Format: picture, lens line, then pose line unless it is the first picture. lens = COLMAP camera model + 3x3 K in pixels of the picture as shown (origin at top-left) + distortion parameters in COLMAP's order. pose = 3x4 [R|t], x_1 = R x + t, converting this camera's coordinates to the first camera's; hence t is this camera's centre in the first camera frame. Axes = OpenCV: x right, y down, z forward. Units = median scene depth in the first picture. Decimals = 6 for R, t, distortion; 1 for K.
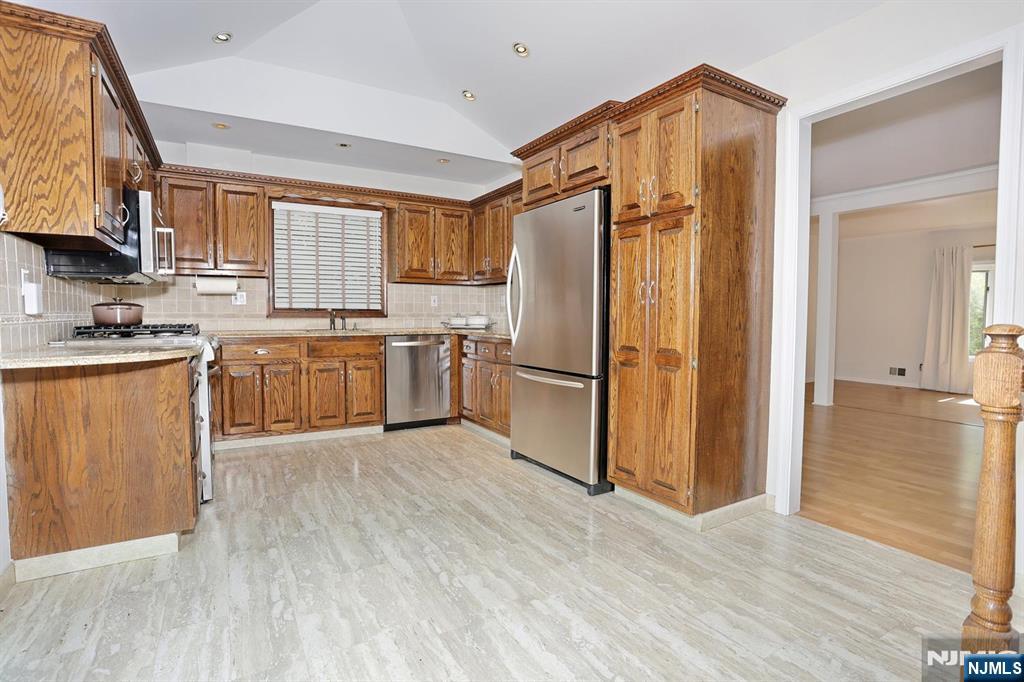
lens RADIAL K [[496.5, 0, 507.7], [0, 496.5, 339.6], [0, 0, 1]] dist [-0.072065, 0.027497]
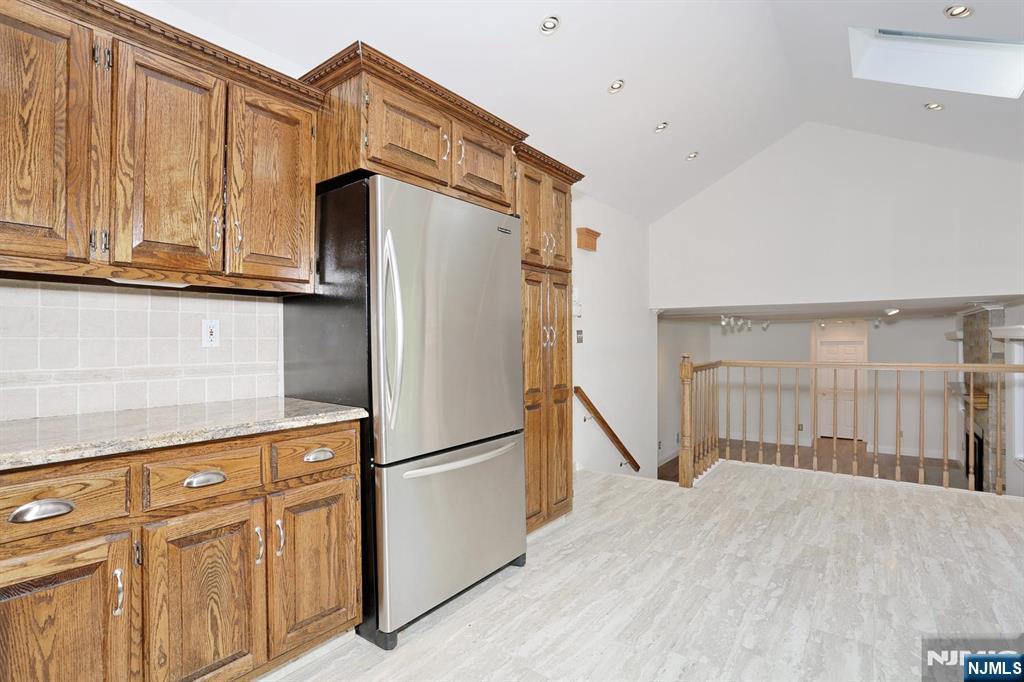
lens RADIAL K [[496.5, 0, 507.7], [0, 496.5, 339.6], [0, 0, 1]] dist [-0.072065, 0.027497]
pose [[-0.380942, 0.003793, 0.924591, -0.557587], [0.054223, 0.998362, 0.018244, -0.089293], [-0.923007, 0.057084, -0.380524, 1.189226]]
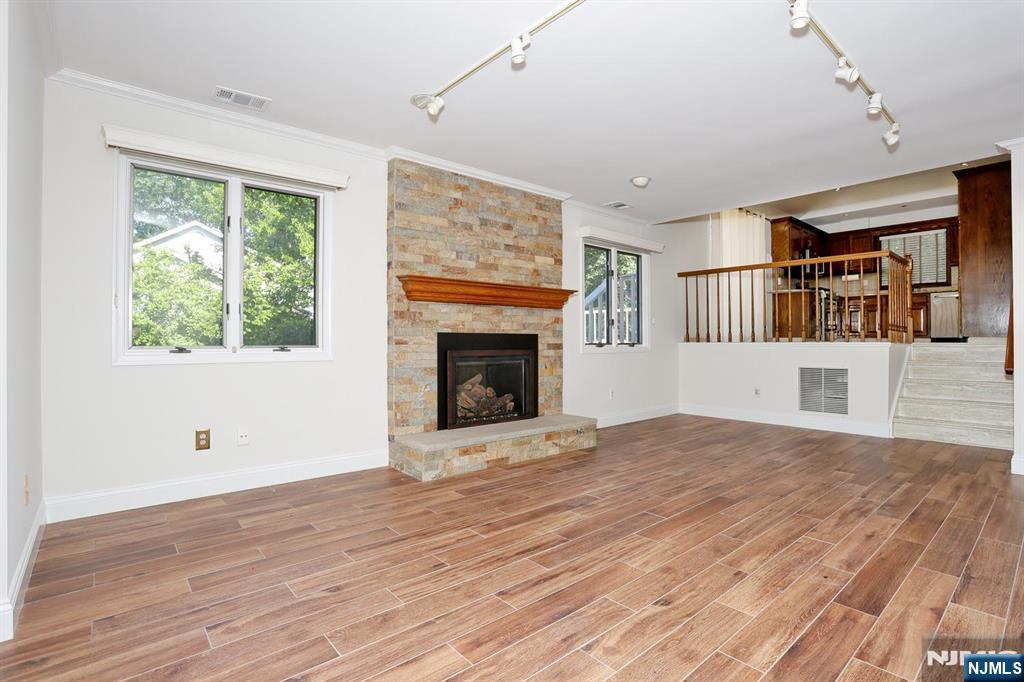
lens RADIAL K [[496.5, 0, 507.7], [0, 496.5, 339.6], [0, 0, 1]] dist [-0.072065, 0.027497]
pose [[0.165901, -0.004388, -0.986133, 1.829858], [-0.048501, 0.998744, -0.012604, 0.384030], [0.984949, 0.049920, 0.165480, -1.328053]]
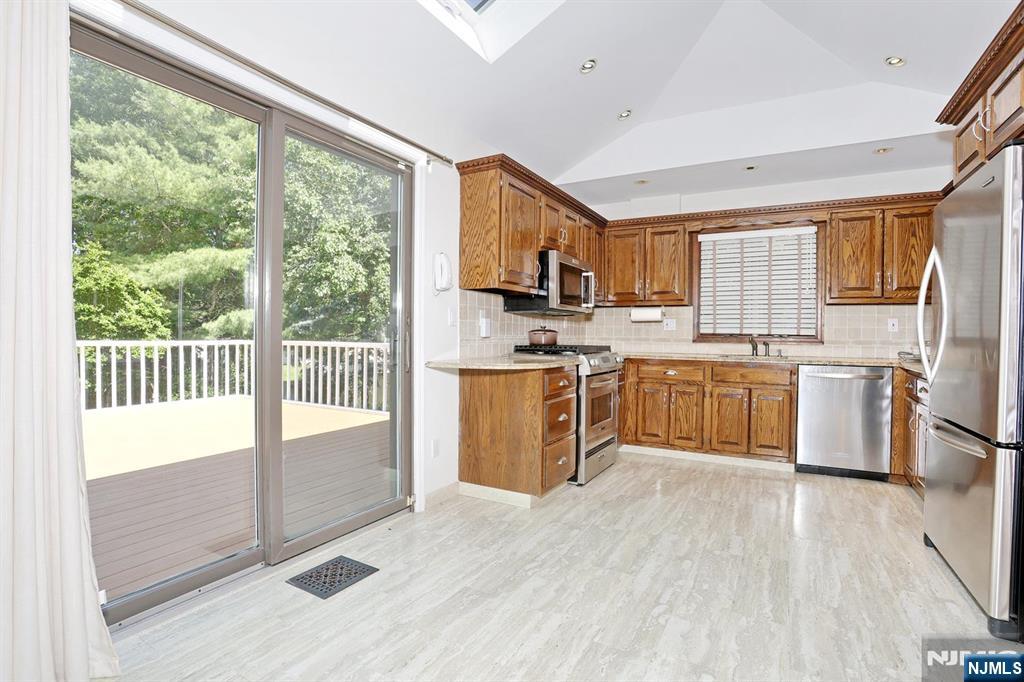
lens RADIAL K [[496.5, 0, 507.7], [0, 496.5, 339.6], [0, 0, 1]] dist [-0.072065, 0.027497]
pose [[0.499308, 0.010078, -0.866366, 0.335448], [-0.053738, 0.998367, -0.019357, -0.010052], [0.864756, 0.056222, 0.499035, 0.135236]]
